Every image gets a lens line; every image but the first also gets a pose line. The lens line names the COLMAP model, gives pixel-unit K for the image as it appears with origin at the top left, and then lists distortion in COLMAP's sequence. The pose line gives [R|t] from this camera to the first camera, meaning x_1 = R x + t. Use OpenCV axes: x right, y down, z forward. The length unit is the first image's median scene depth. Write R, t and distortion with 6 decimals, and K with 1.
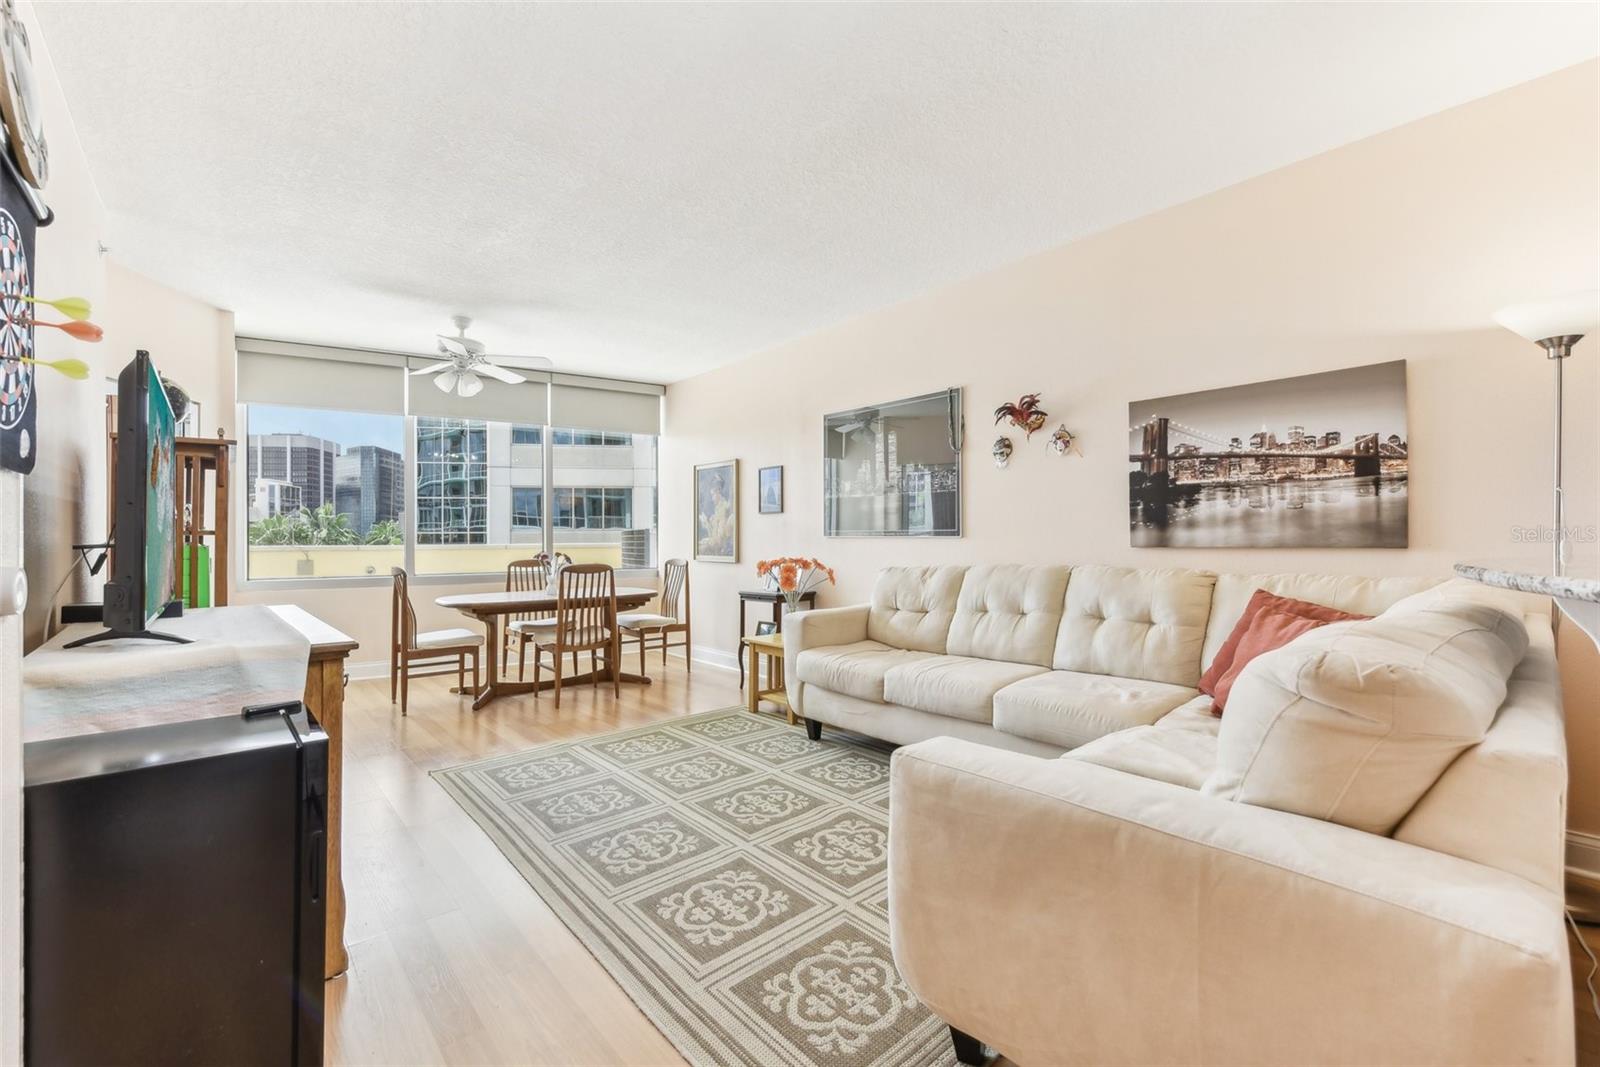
lens RADIAL K [[670.2, 0, 796.0], [0, 670.2, 545.2], [0, 0, 1]] dist [-0.000637, 0.000346]
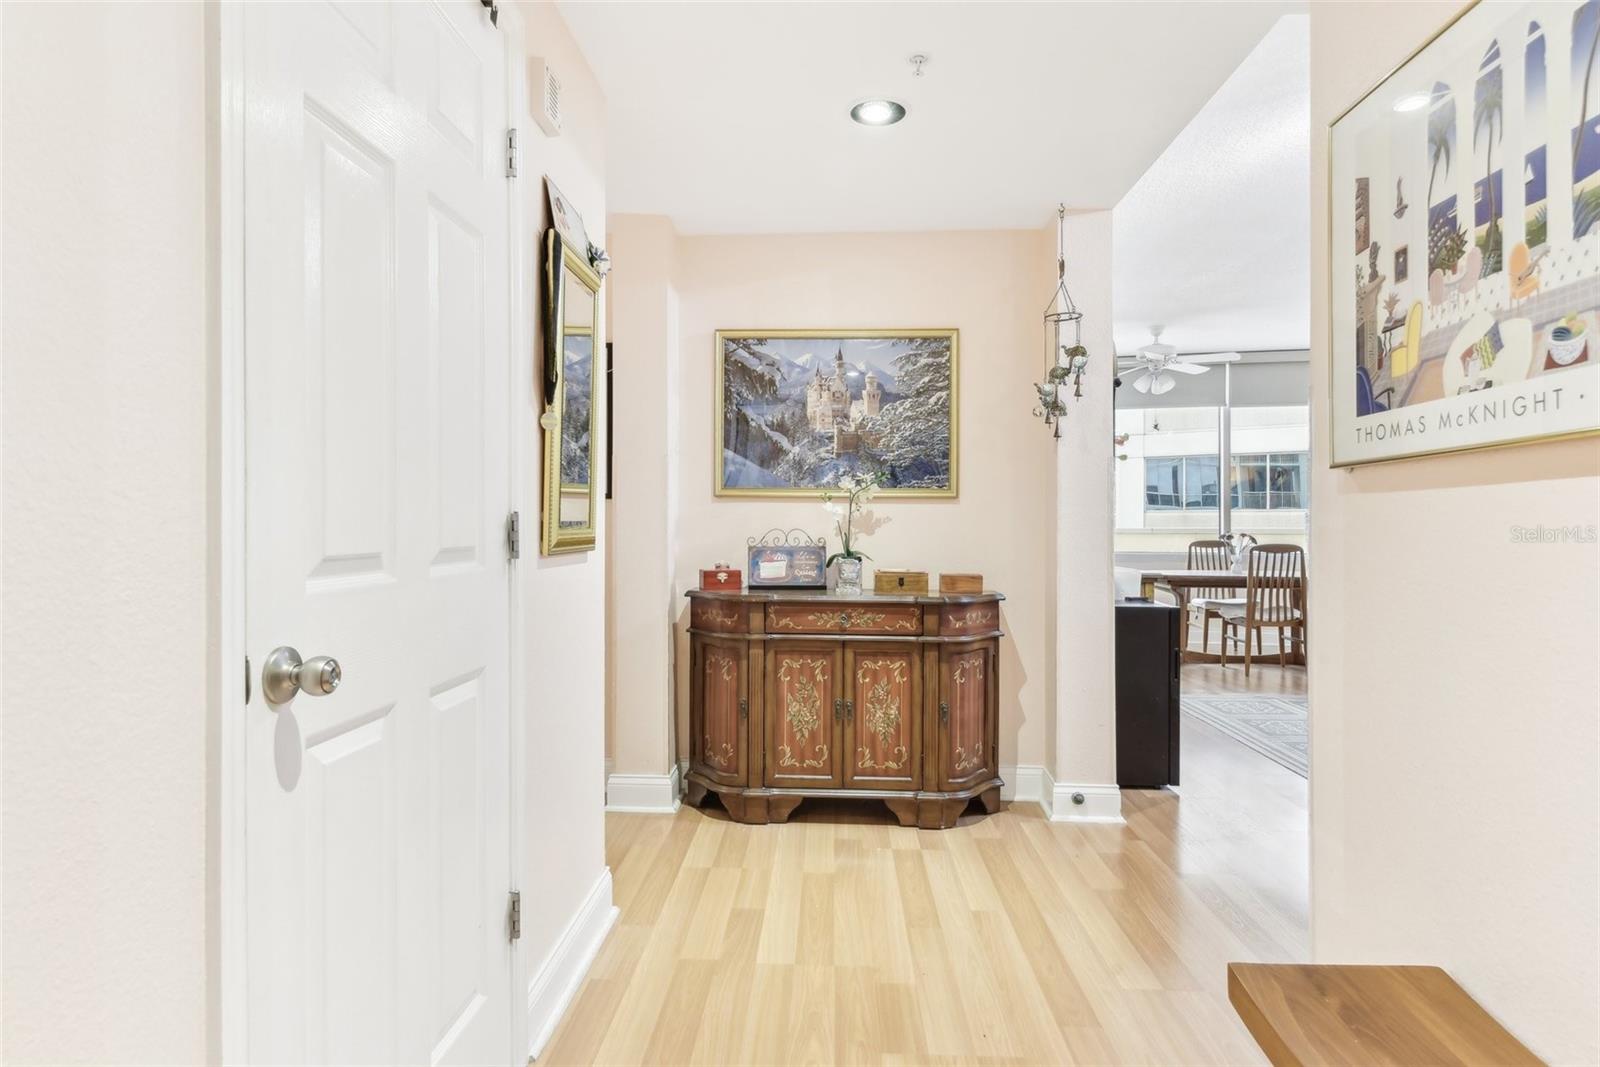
lens RADIAL K [[905.9, 0, 789.4], [0, 905.9, 524.0], [0, 0, 1]] dist [-0.001734, -0.000814]
pose [[0.725067, 0.007365, -0.688639, 0.134474], [-0.012604, 0.999917, -0.002577, 0.012361], [0.688563, 0.010548, 0.725100, -0.685419]]
